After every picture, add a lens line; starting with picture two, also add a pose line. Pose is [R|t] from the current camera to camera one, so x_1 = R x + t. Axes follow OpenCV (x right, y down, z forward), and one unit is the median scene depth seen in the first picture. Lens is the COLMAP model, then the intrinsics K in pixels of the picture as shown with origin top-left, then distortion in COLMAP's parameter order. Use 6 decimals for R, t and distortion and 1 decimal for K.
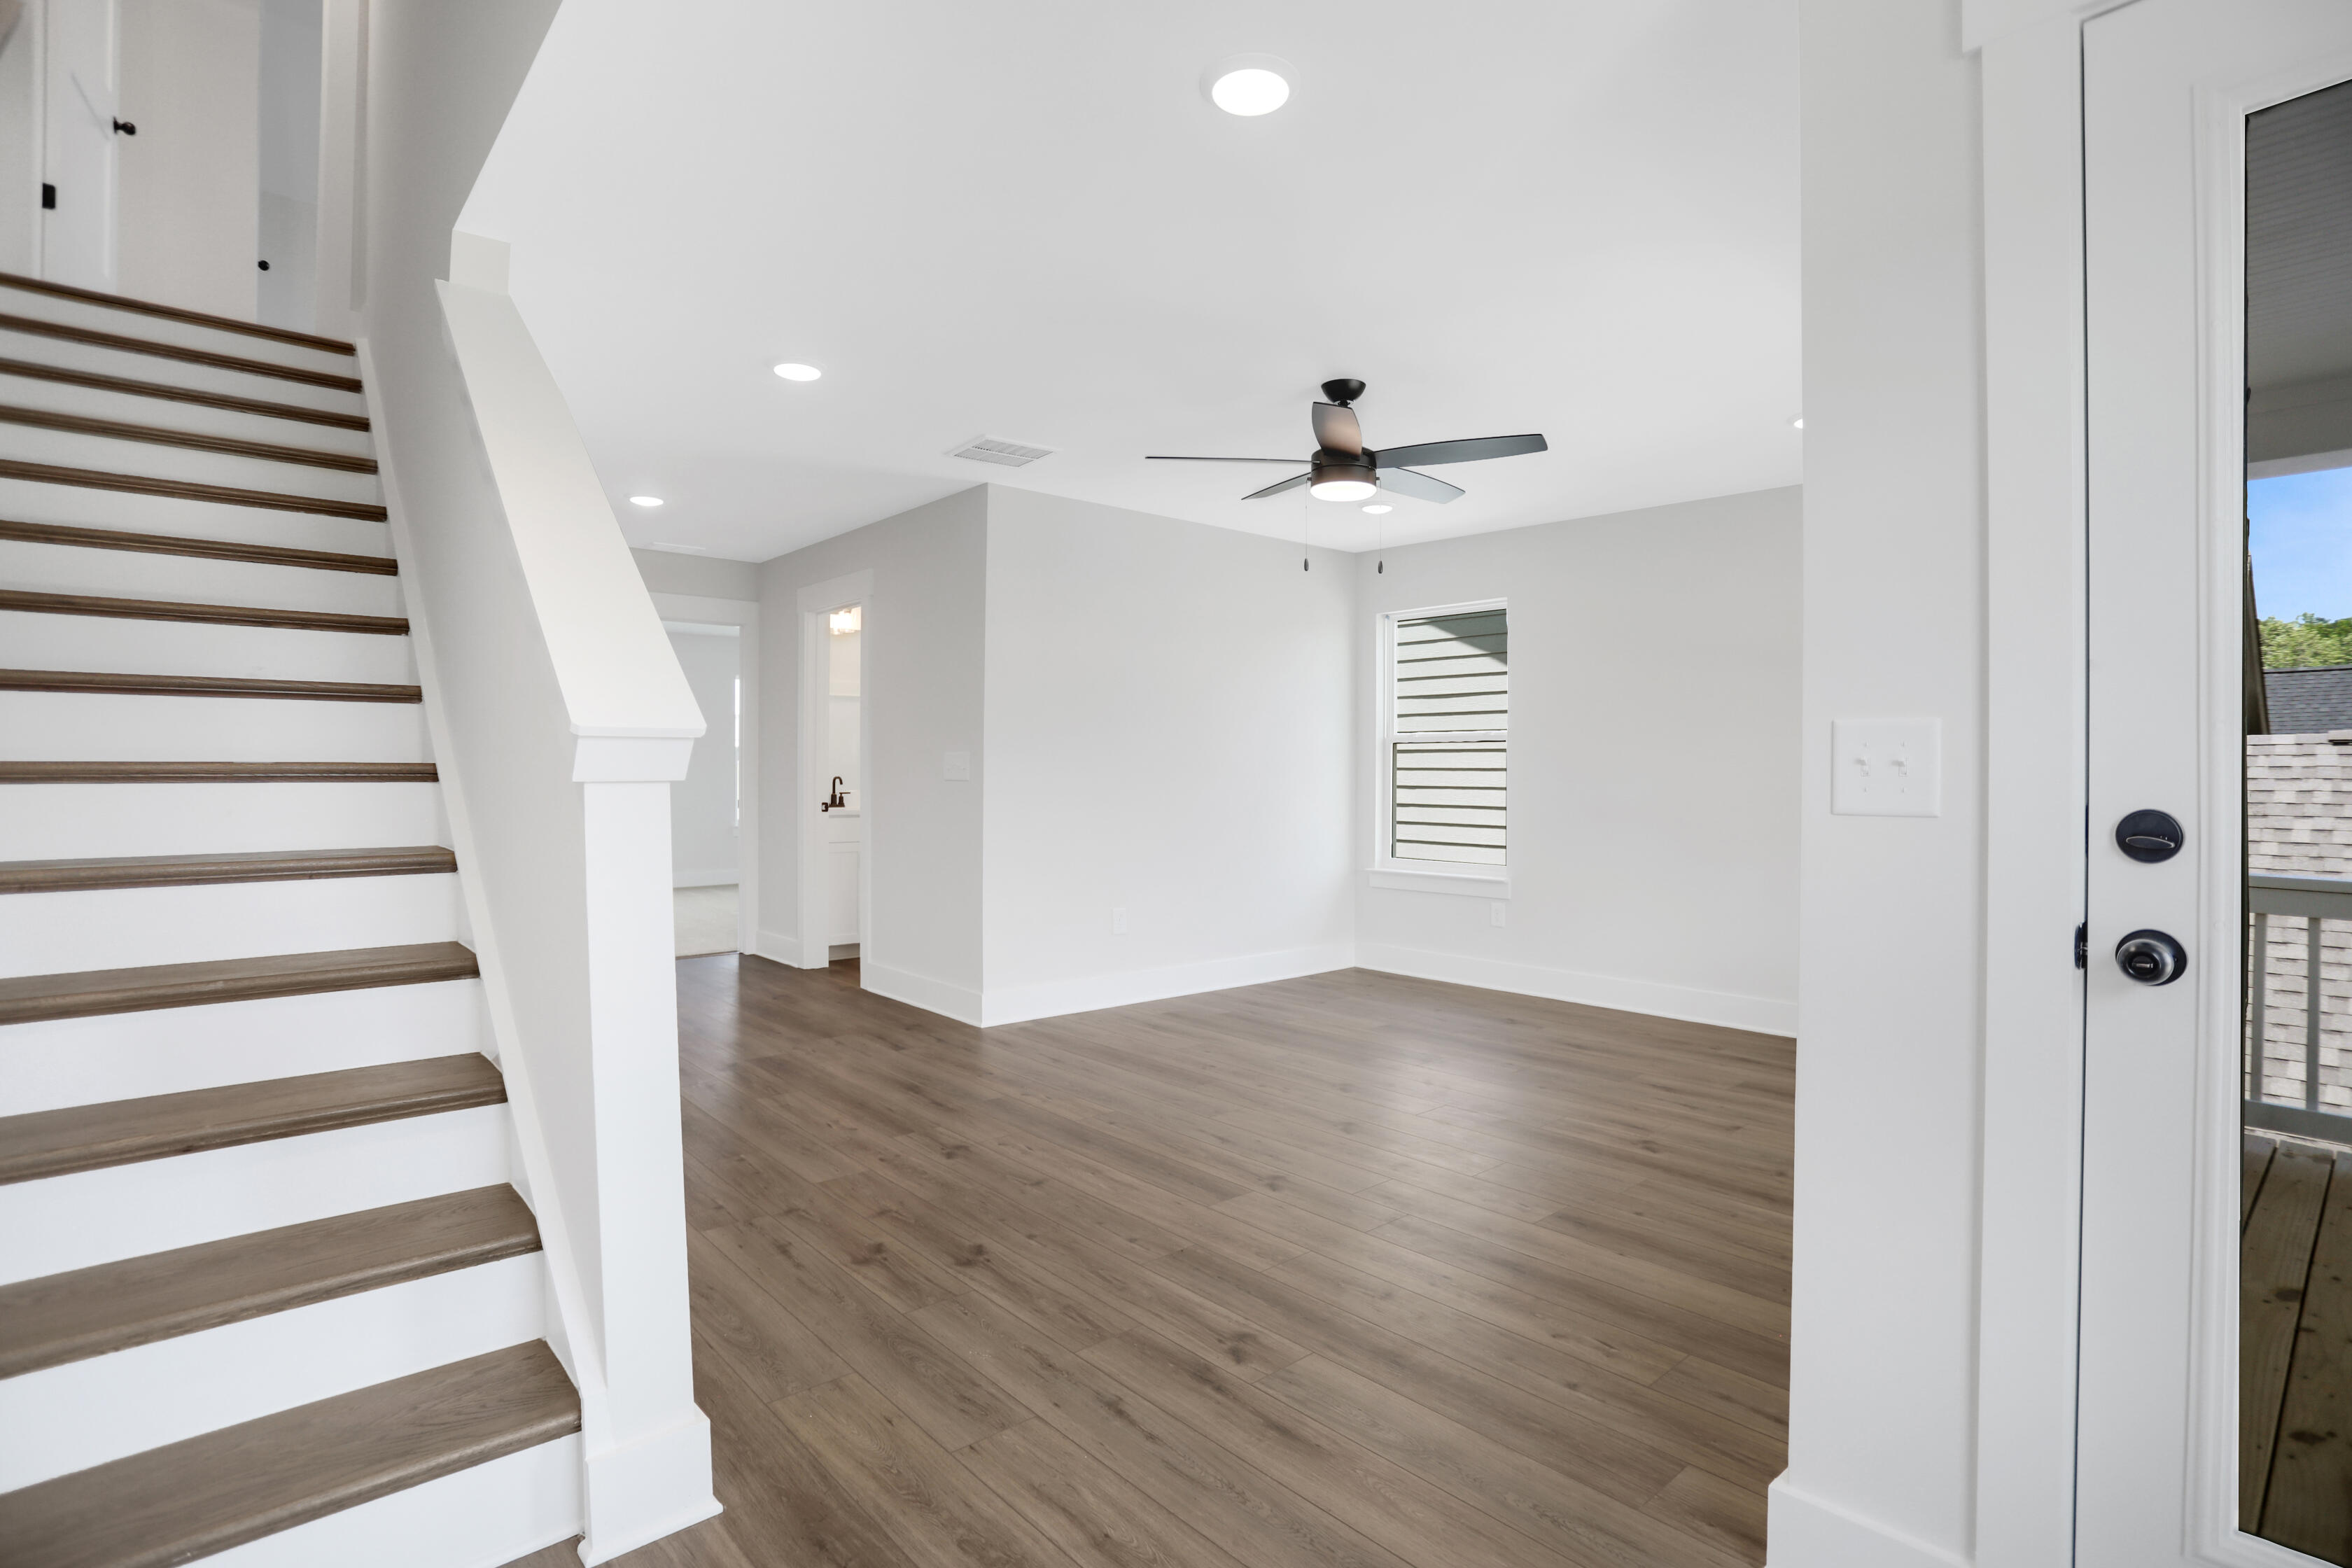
lens RADIAL K [[1162.4, 0, 1180.0], [0, 1162.4, 787.4], [0, 0, 1]] dist [-0.054351, 0.022167]
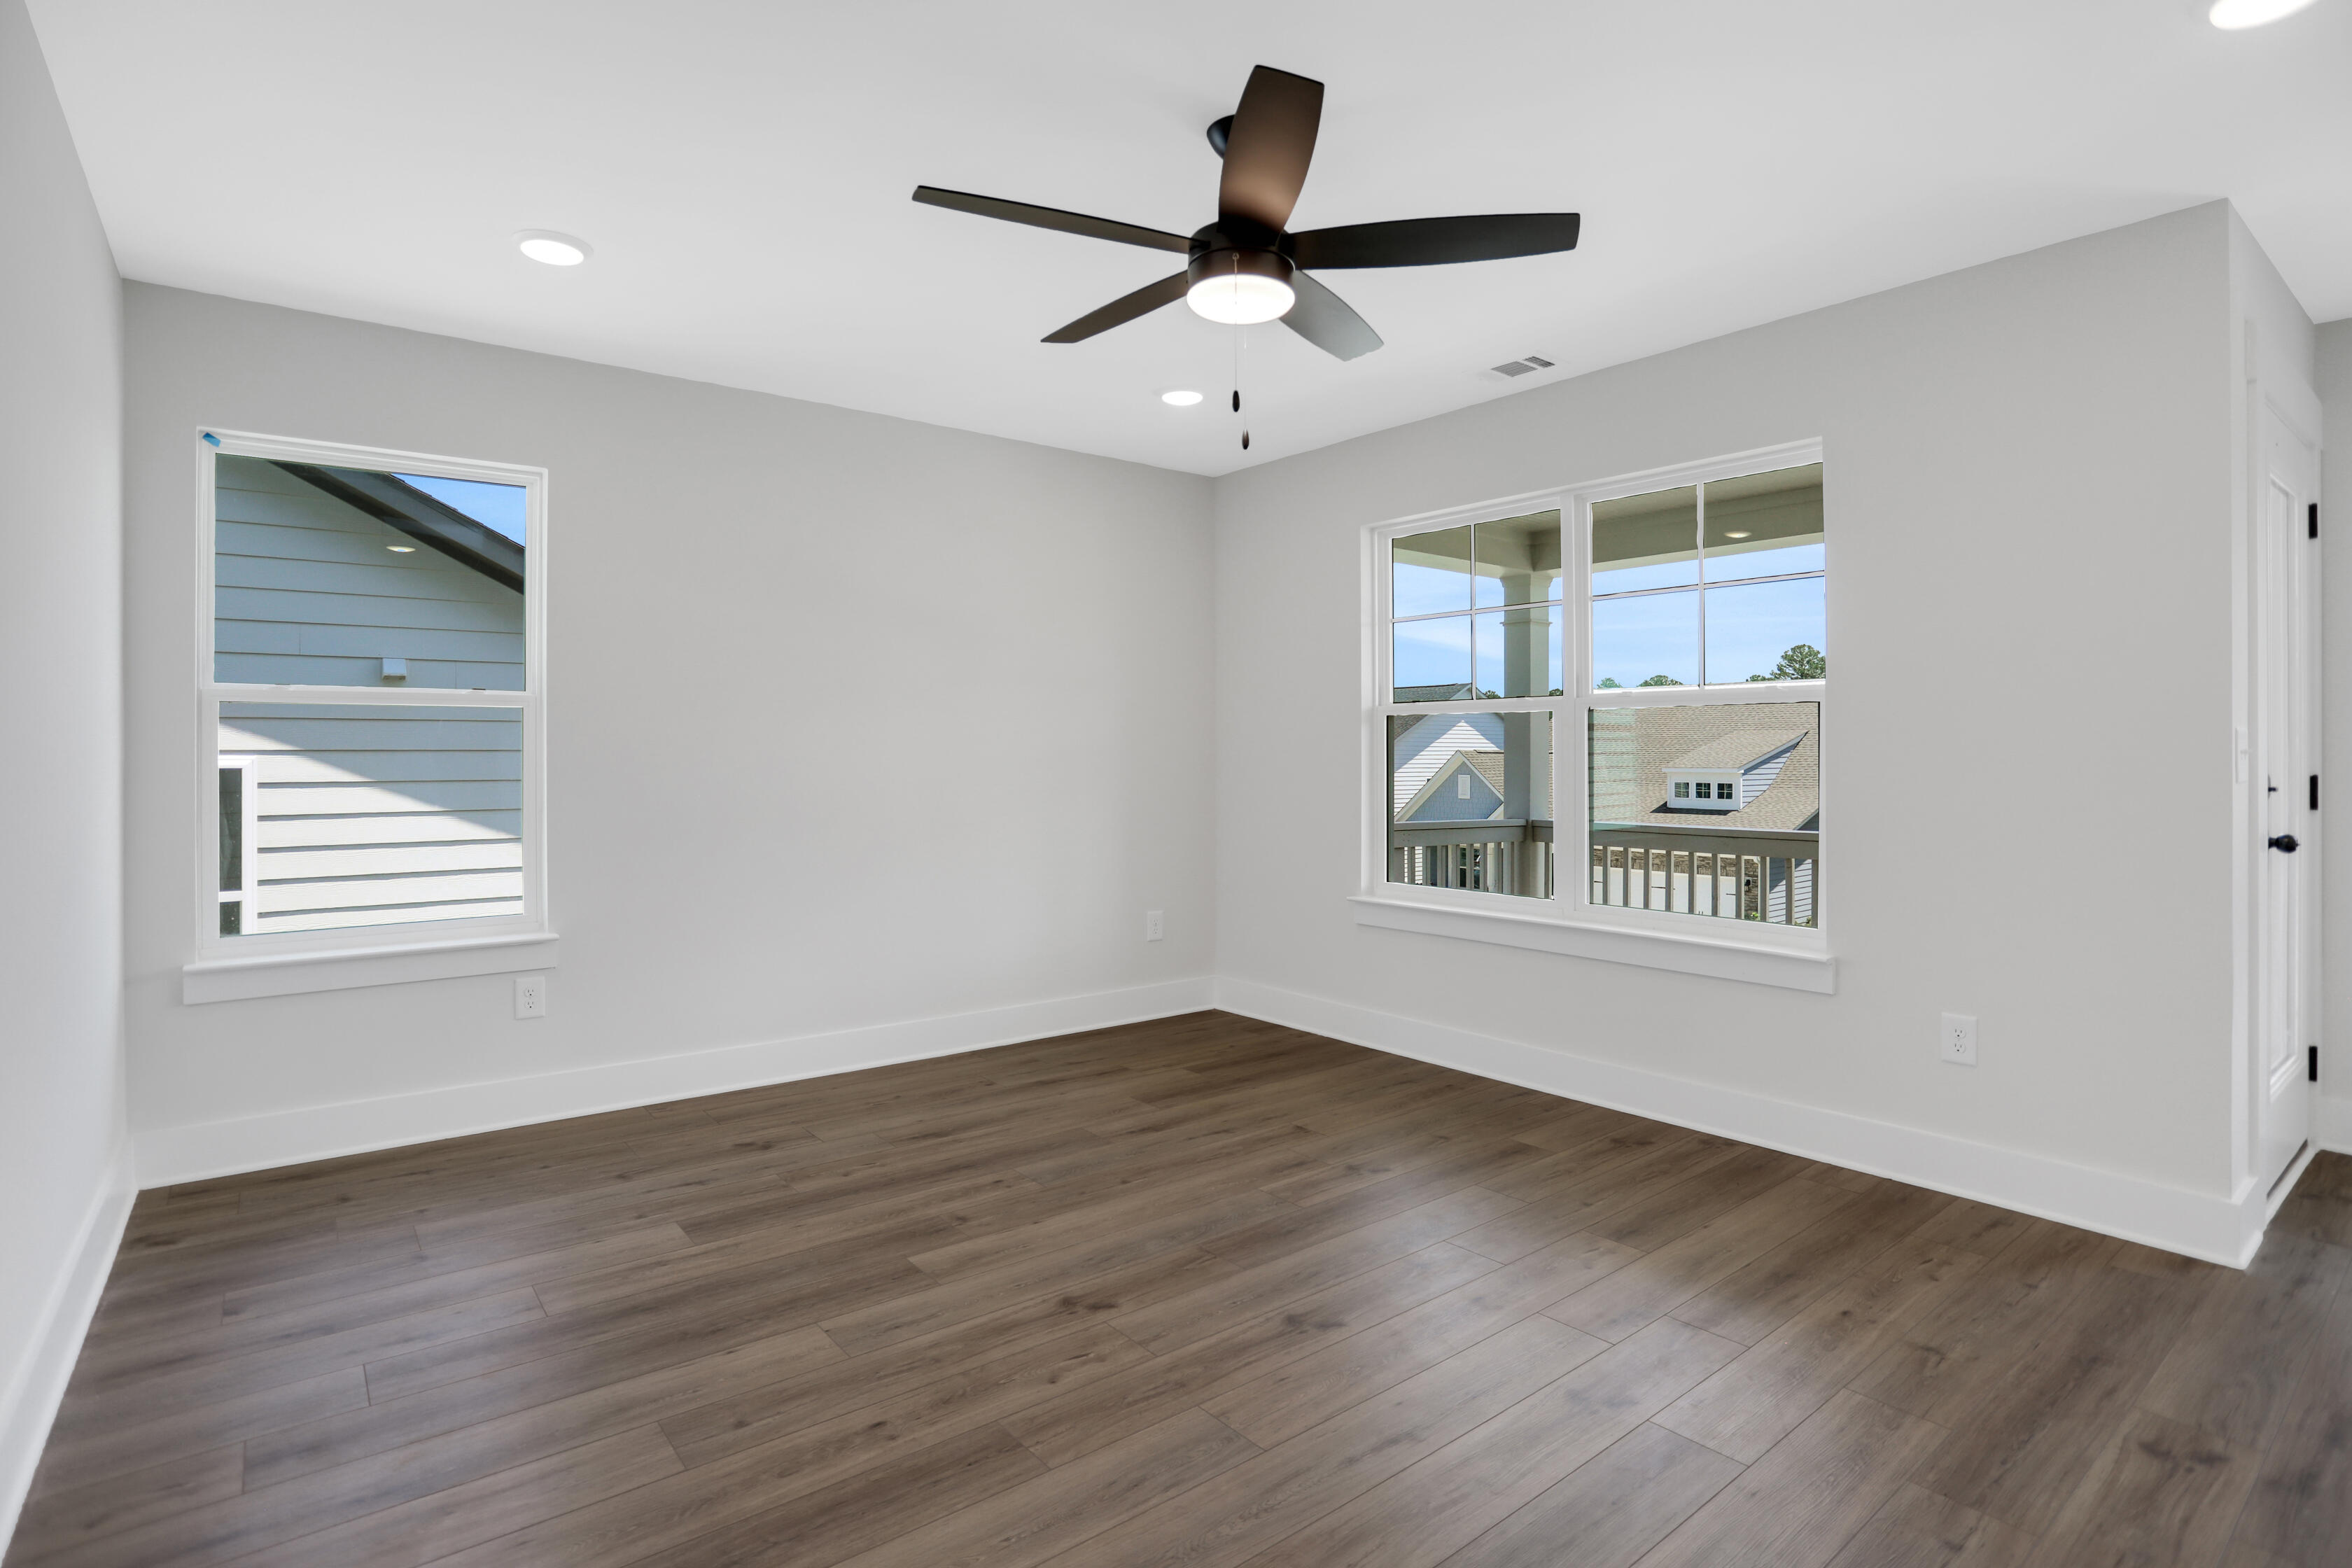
lens RADIAL K [[1162.4, 0, 1190.5], [0, 1162.4, 777.7], [0, 0, 1]] dist [-0.054351, 0.022167]
pose [[0.025126, -0.012428, 0.999607, -0.456210], [0.007287, 0.999898, 0.012249, -0.009445], [-0.999658, 0.006976, 0.025214, 1.003855]]
